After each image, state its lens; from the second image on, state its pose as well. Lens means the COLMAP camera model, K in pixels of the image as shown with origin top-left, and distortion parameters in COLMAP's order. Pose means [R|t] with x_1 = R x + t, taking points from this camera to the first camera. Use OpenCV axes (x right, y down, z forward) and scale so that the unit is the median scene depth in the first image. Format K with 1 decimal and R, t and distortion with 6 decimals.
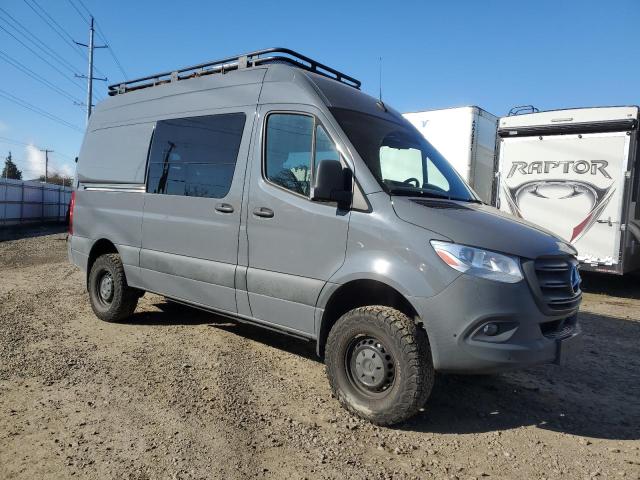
lens RADIAL K [[518.2, 0, 320.0], [0, 518.2, 240.0], [0, 0, 1]] dist [0.031721, 0.004001]
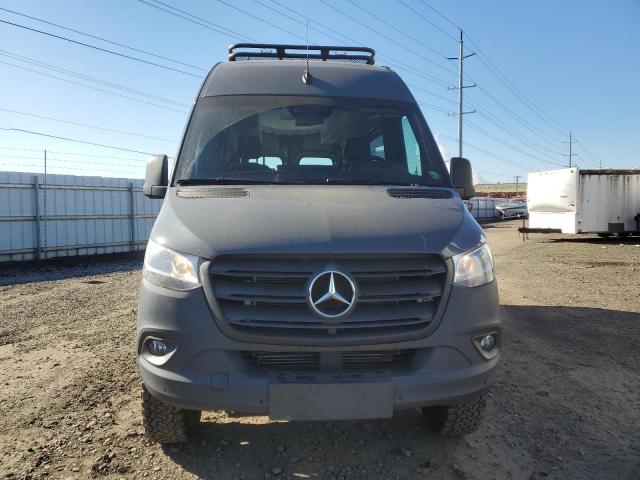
lens RADIAL K [[518.2, 0, 320.0], [0, 518.2, 240.0], [0, 0, 1]] dist [0.031721, 0.004001]
pose [[0.680991, -0.013510, -0.732167, 0.814911], [0.010619, 0.999907, -0.008573, 0.013927], [0.732214, -0.001937, 0.681071, 0.490348]]
